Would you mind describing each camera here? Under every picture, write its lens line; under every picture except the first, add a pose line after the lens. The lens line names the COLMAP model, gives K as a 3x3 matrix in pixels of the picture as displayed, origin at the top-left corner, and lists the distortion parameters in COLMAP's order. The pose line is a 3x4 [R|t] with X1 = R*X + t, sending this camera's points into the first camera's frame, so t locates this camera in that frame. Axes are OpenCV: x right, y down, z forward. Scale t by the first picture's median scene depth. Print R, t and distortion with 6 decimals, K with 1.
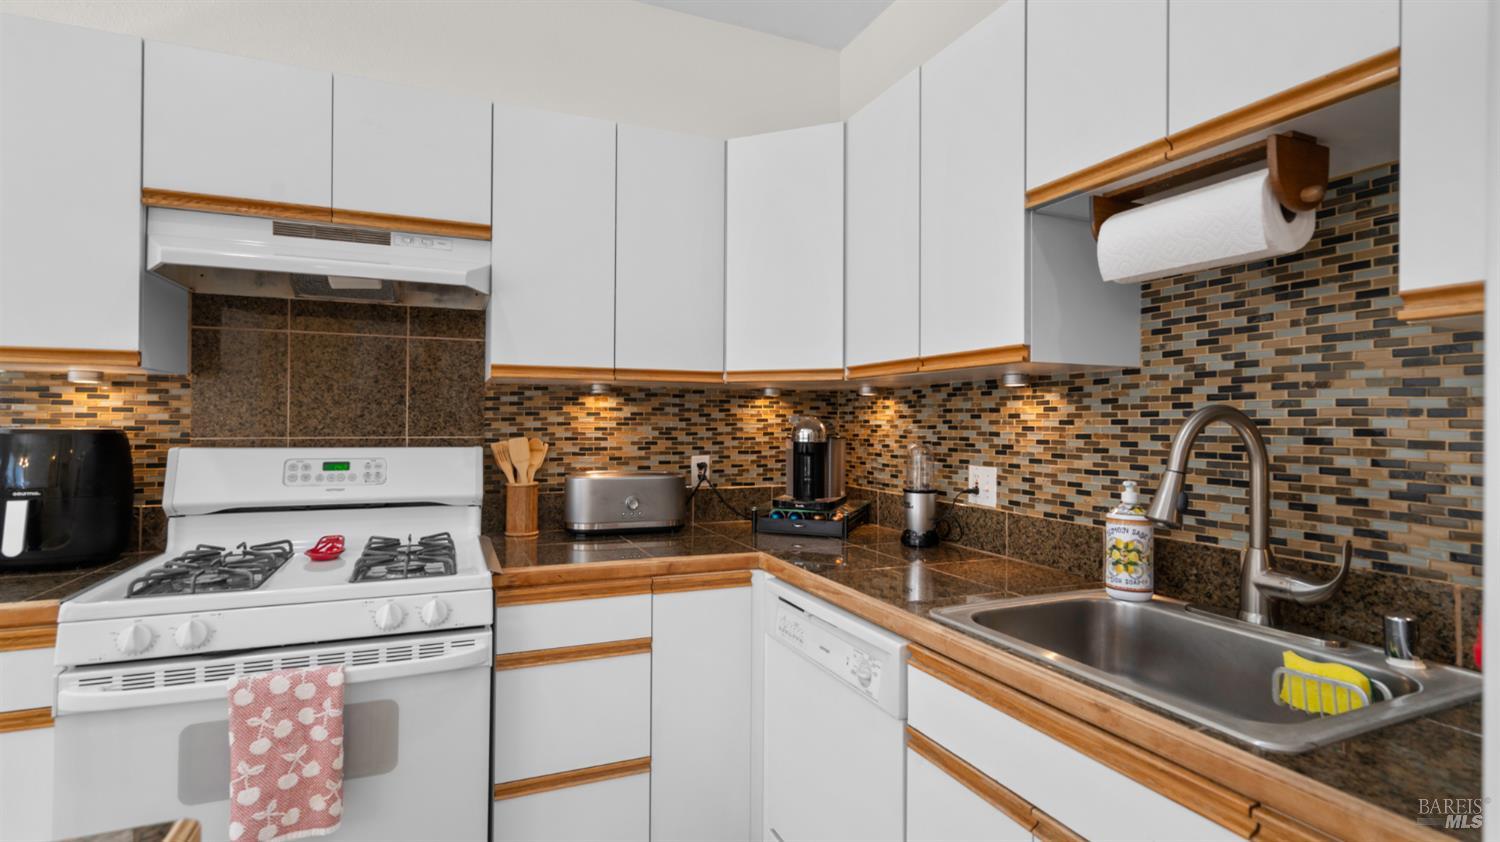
lens RADIAL K [[737.3, 0, 751.5], [0, 737.3, 419.1], [0, 0, 1]] dist [-0.001803, -0.000300]
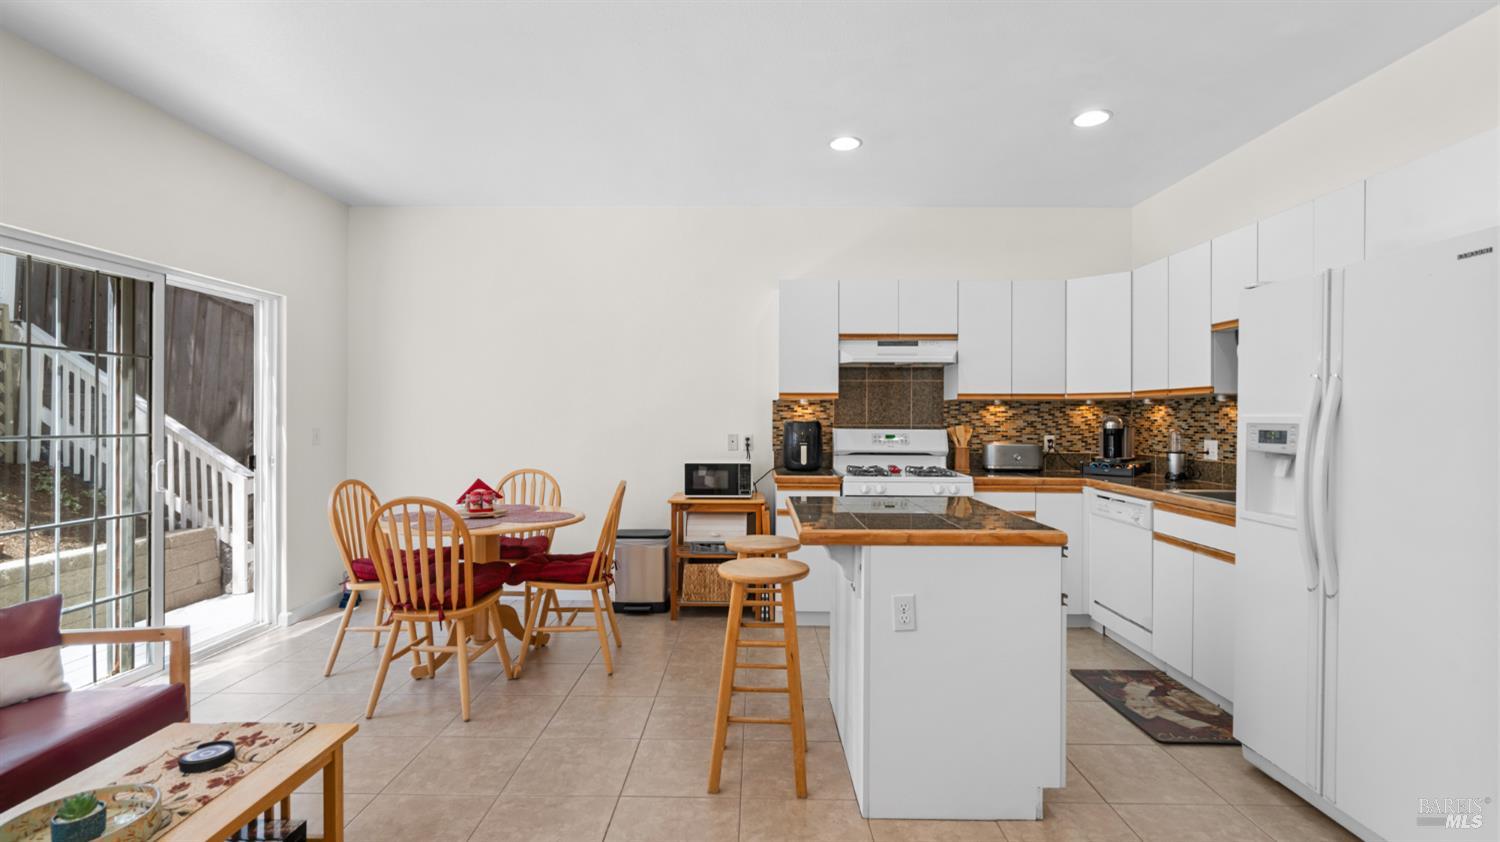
lens RADIAL K [[683.2, 0, 748.5], [0, 683.2, 416.0], [0, 0, 1]] dist [0.001954, 0.000073]
pose [[0.914796, -0.003233, -0.403902, -0.079382], [0.003362, 0.999994, -0.000391, -0.004728], [0.403901, -0.001000, 0.914802, -1.137982]]
